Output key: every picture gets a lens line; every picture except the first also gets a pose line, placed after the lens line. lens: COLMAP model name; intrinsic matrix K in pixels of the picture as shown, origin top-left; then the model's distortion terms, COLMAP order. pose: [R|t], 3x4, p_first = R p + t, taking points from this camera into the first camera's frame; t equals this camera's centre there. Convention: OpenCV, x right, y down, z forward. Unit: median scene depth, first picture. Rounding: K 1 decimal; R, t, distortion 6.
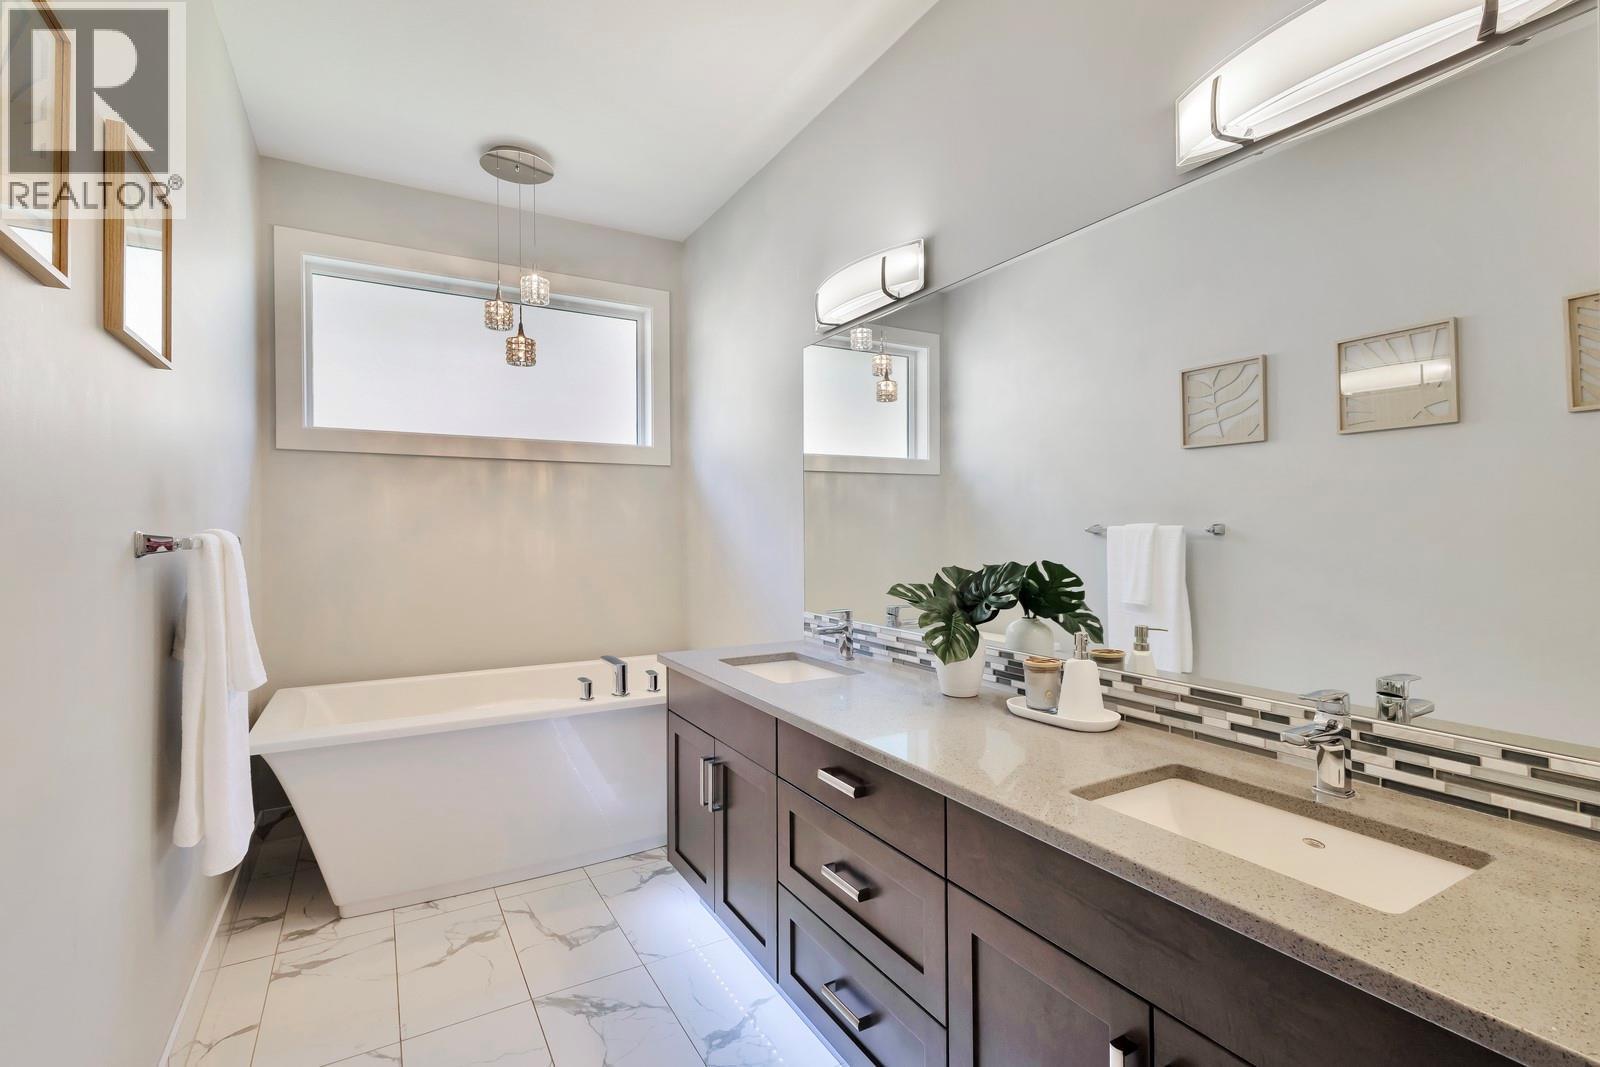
lens RADIAL K [[737.3, 0, 793.9], [0, 737.3, 526.7], [0, 0, 1]] dist [0.011730, -0.000273]
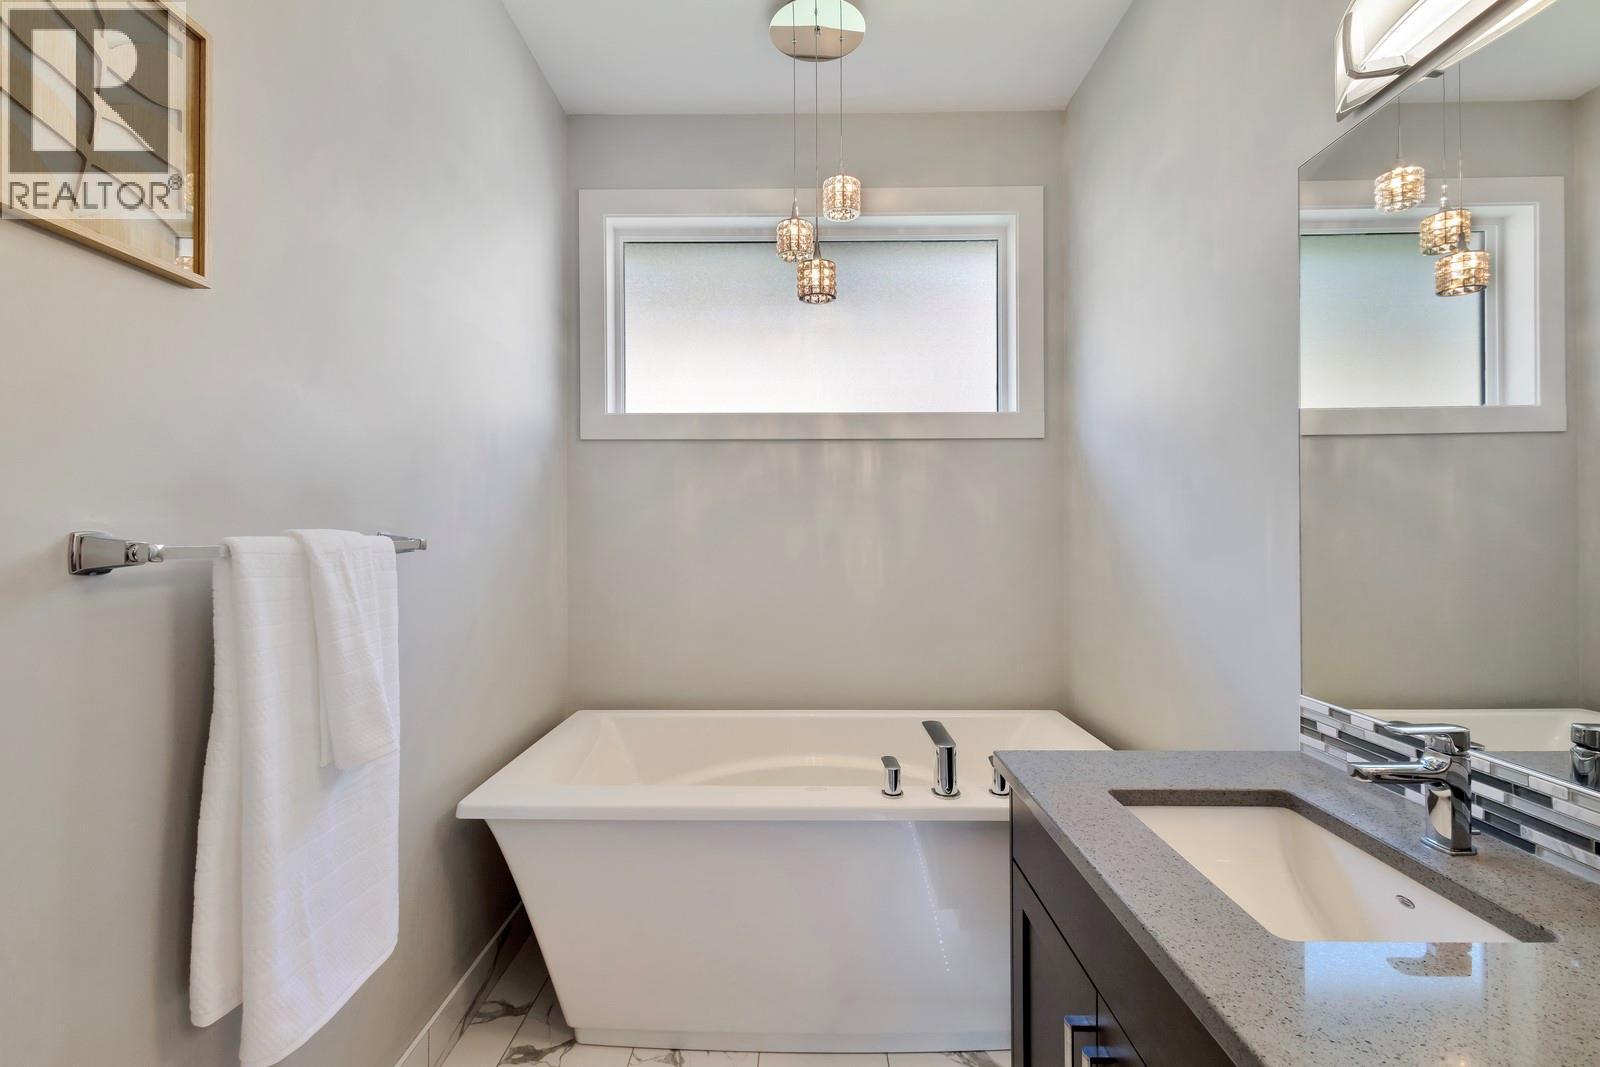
lens RADIAL K [[737.3, 0, 795.2], [0, 737.3, 527.8], [0, 0, 1]] dist [0.011730, -0.000273]
pose [[0.864655, 0.000088, -0.502366, -0.031287], [0.000337, 1.000000, 0.000756, 0.001233], [0.502366, -0.000824, 0.864654, 0.411679]]
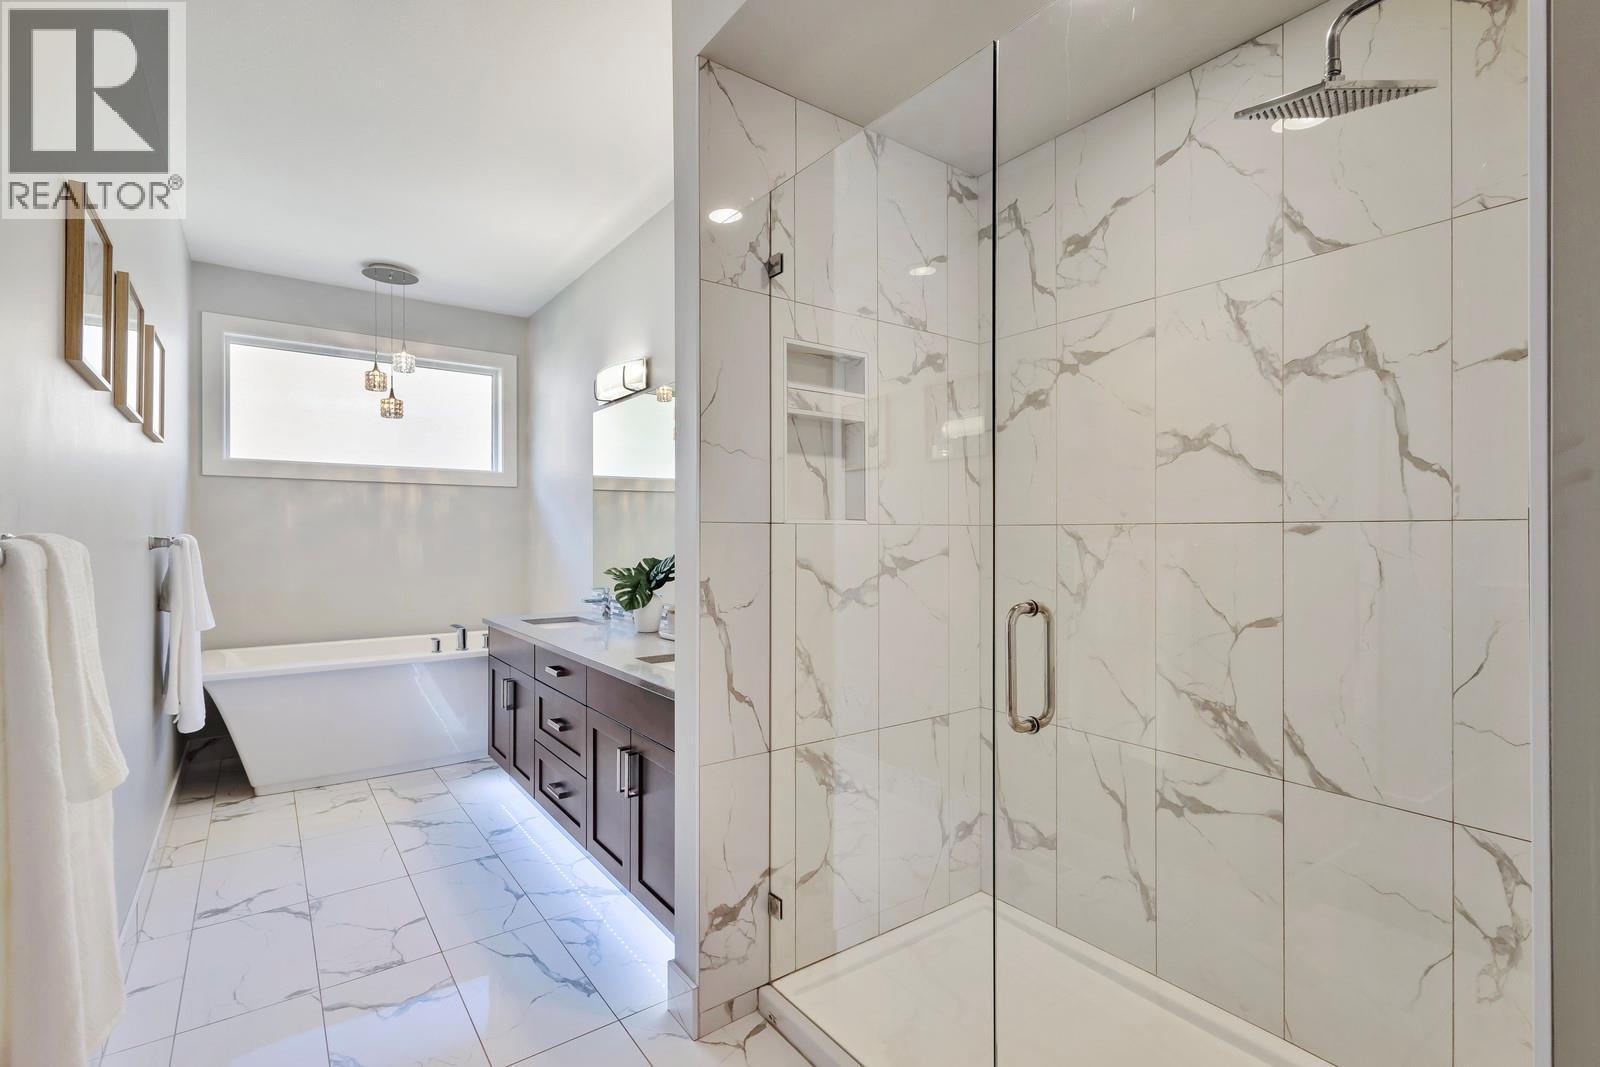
lens RADIAL K [[737.3, 0, 793.5], [0, 737.3, 530.1], [0, 0, 1]] dist [0.011730, -0.000273]
pose [[0.994406, 0.005156, 0.105499, 0.269515], [-0.004751, 0.999980, -0.004098, -0.003492], [-0.105518, 0.003574, 0.994411, -0.532953]]
